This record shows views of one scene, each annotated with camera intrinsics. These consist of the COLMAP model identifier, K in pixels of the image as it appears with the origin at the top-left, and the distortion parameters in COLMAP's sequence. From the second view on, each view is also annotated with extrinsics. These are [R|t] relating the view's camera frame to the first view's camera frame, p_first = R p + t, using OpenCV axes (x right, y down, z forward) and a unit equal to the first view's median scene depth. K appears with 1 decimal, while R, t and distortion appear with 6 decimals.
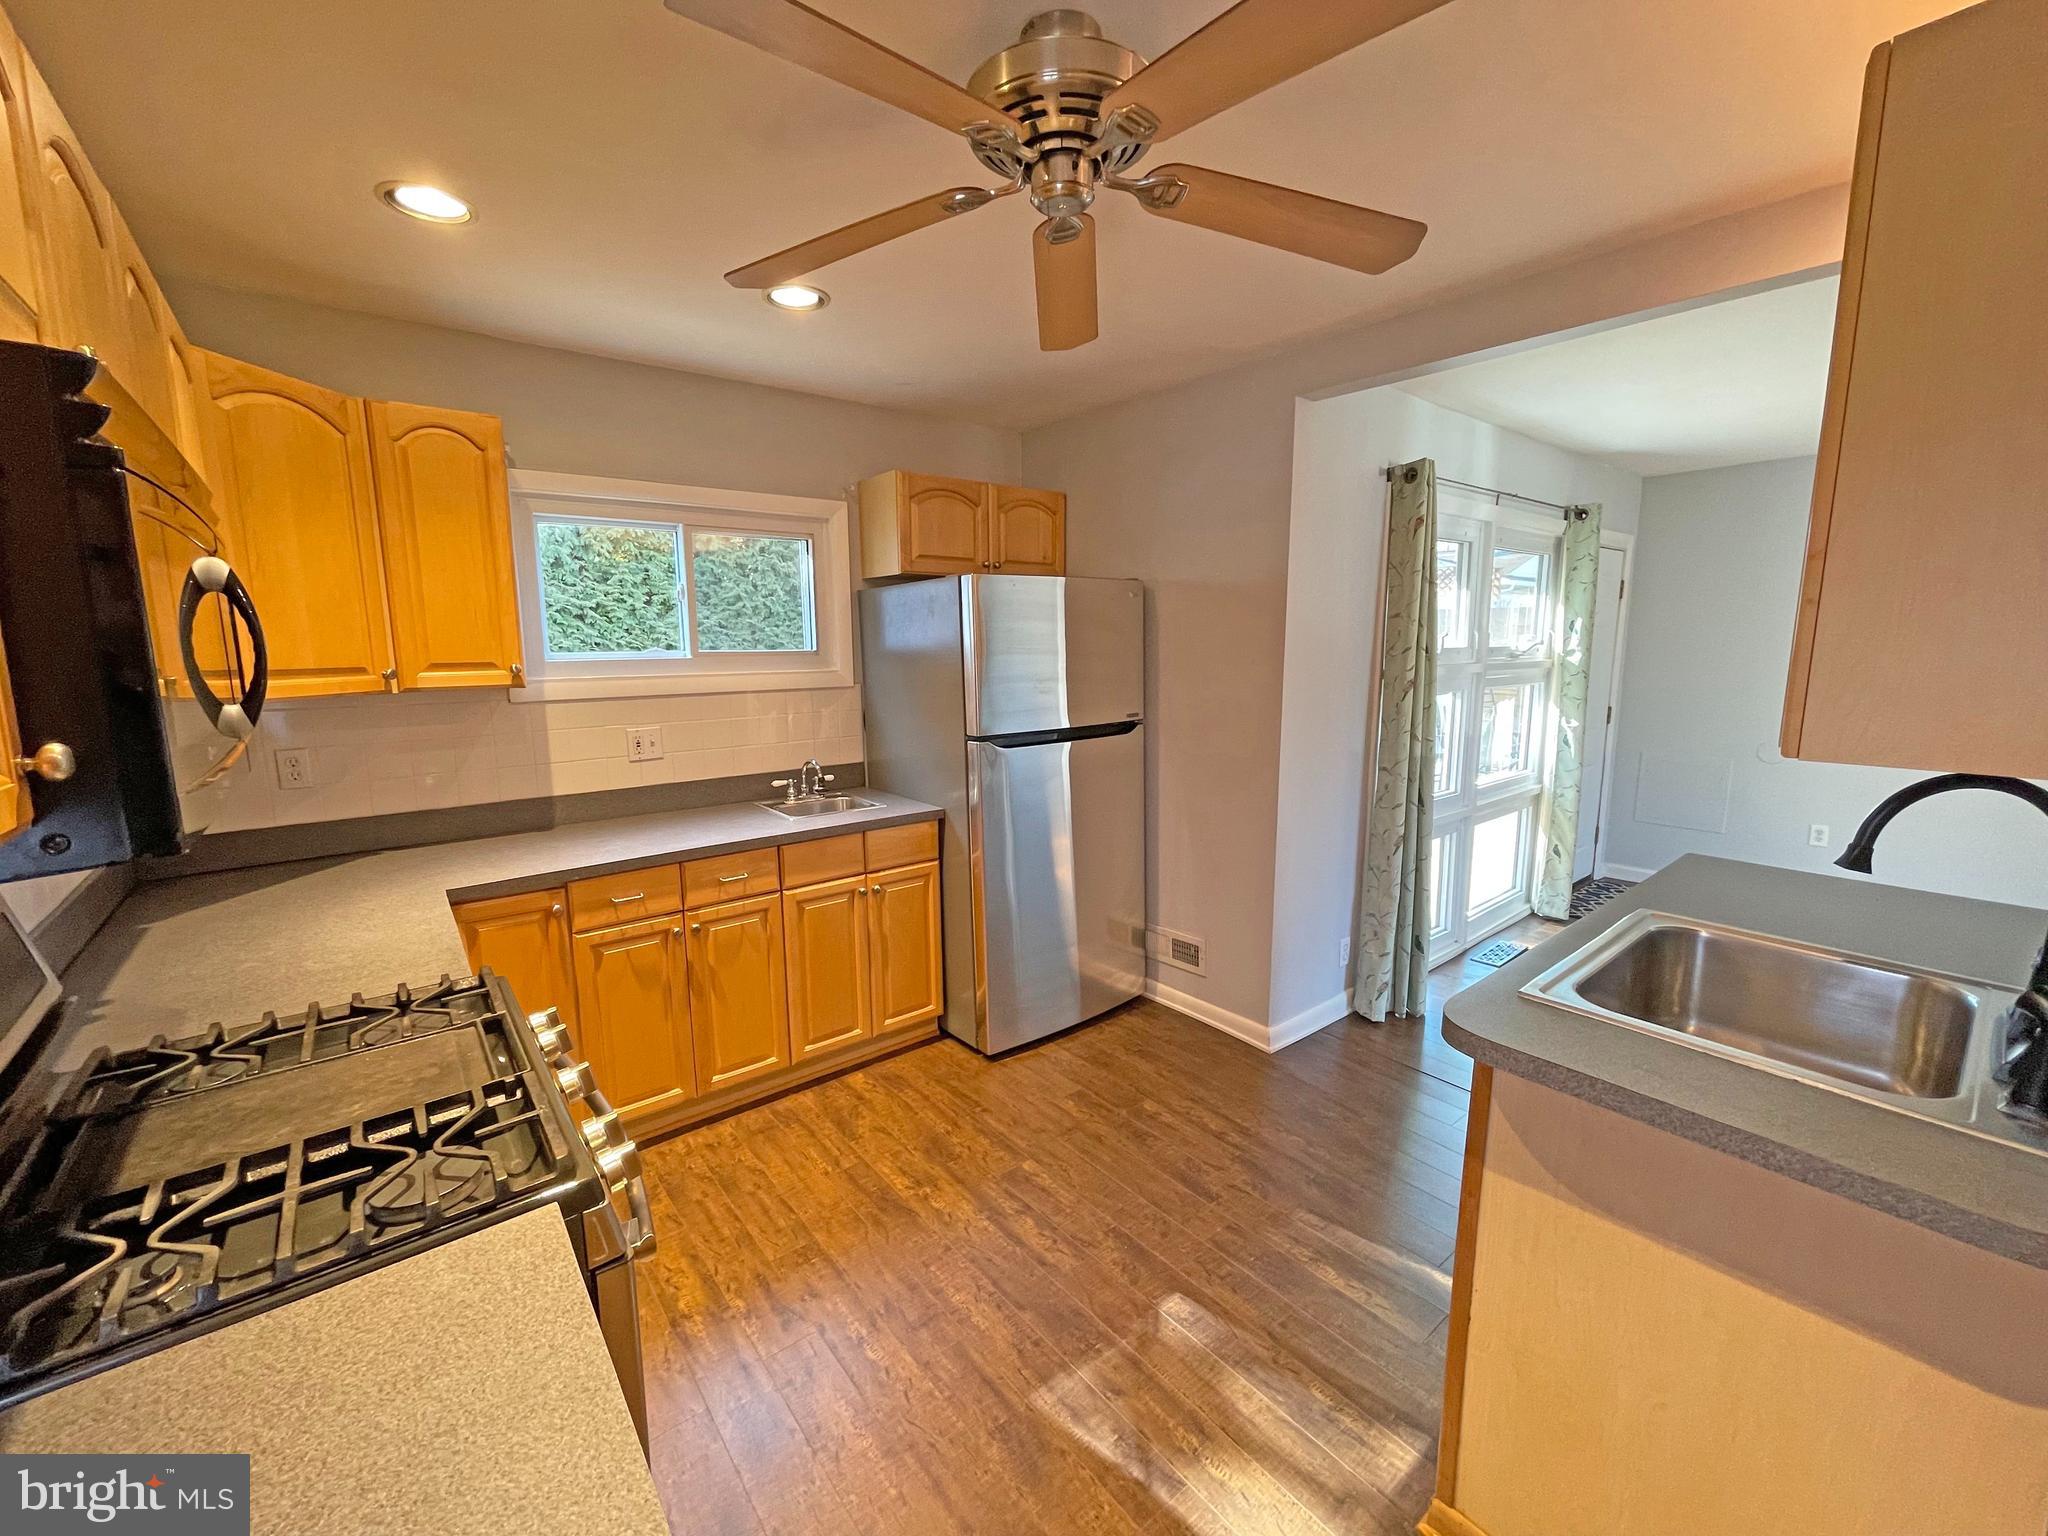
lens RADIAL K [[825.8, 0, 1016.6], [0, 825.8, 765.3], [0, 0, 1]] dist [-0.001913, 0.000103]
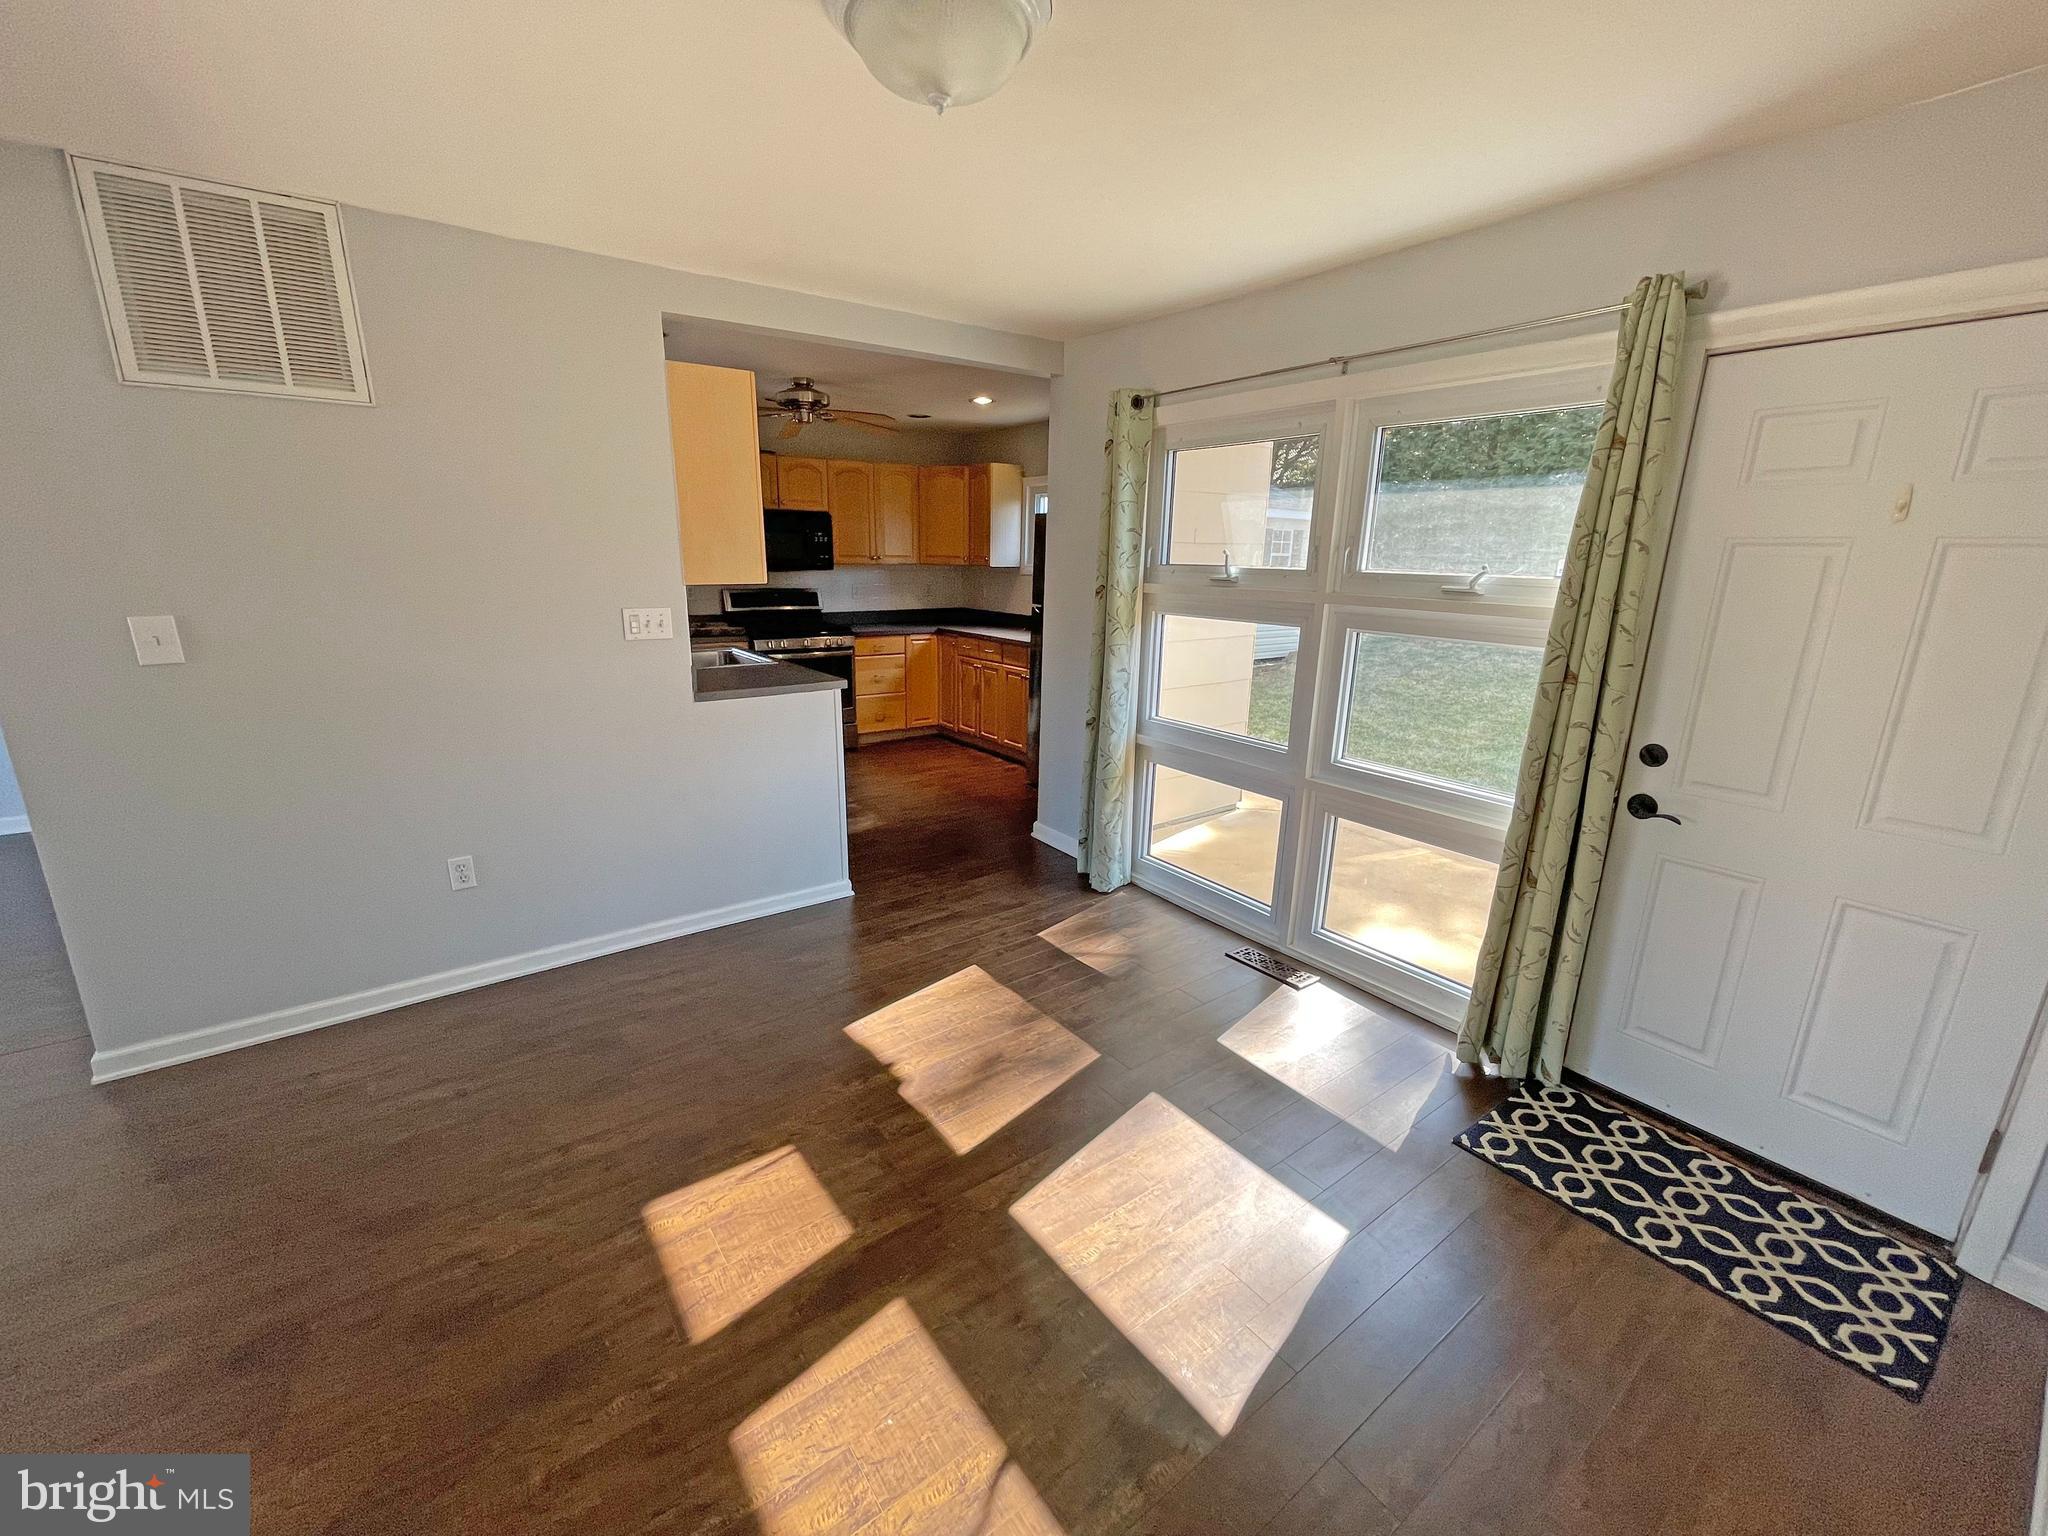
lens RADIAL K [[825.8, 0, 1016.6], [0, 825.8, 765.3], [0, 0, 1]] dist [-0.001913, 0.000103]
pose [[-0.035968, 0.257885, -0.965506, 2.032750], [-0.172369, 0.950051, 0.260178, -0.182271], [0.984375, 0.175782, 0.010280, 1.112192]]
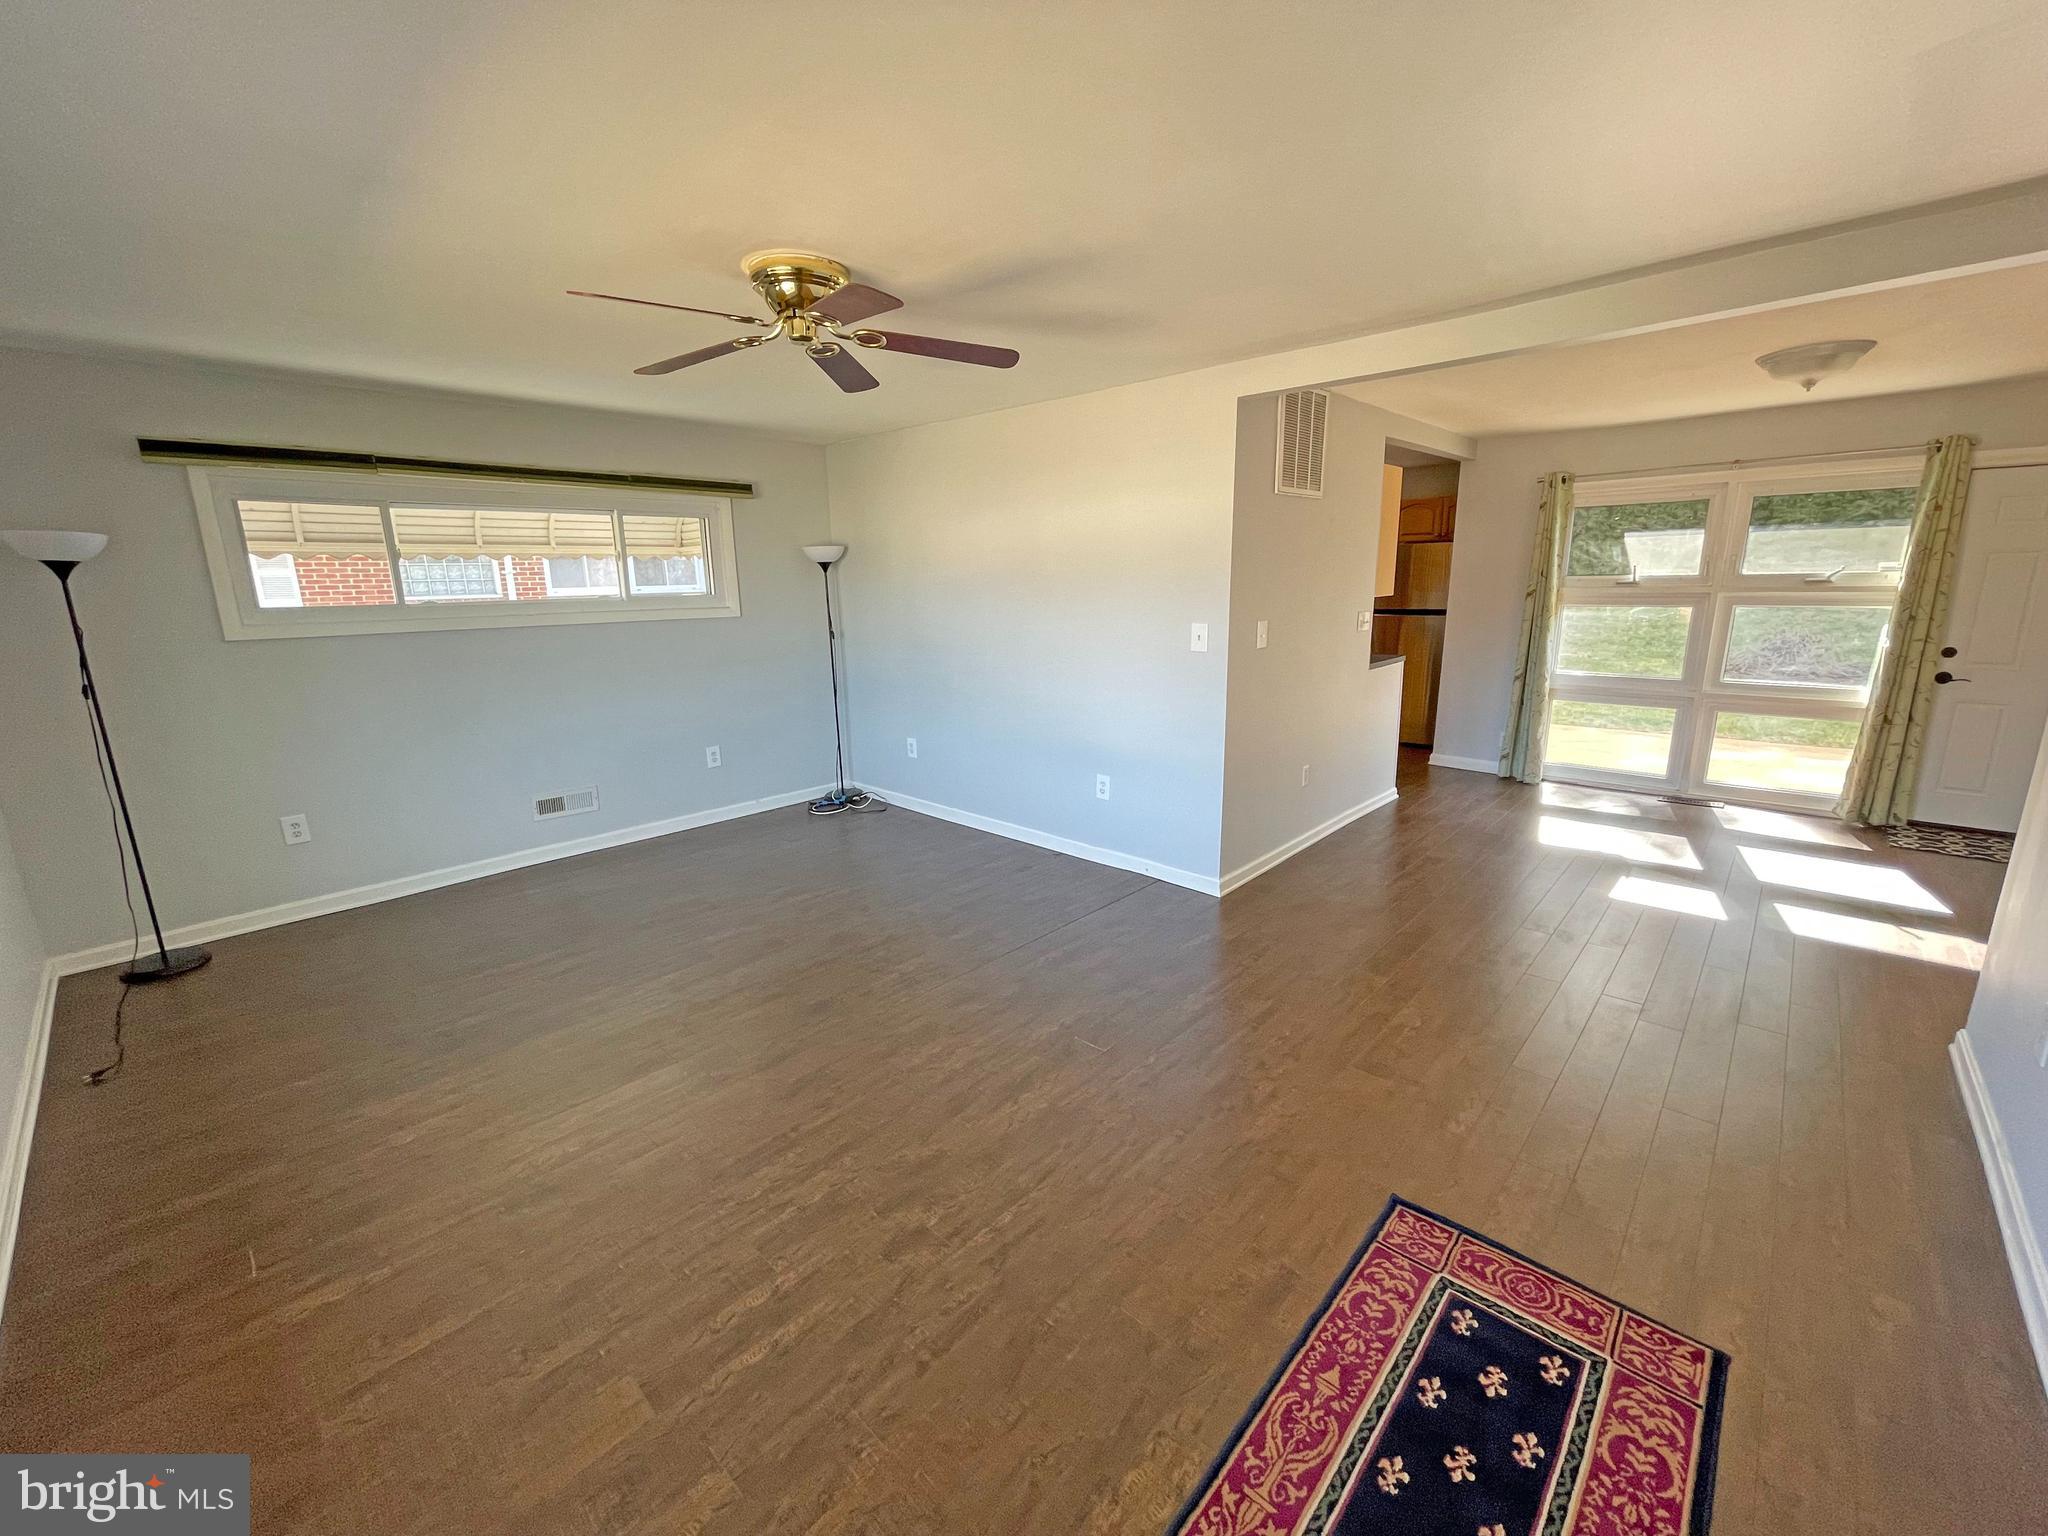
lens RADIAL K [[825.8, 0, 1016.6], [0, 825.8, 765.3], [0, 0, 1]] dist [-0.001913, 0.000103]
pose [[0.149249, 0.223762, -0.963149, 2.664648], [-0.135381, 0.969510, 0.204262, 0.062501], [0.979488, 0.099906, 0.174991, -0.512918]]
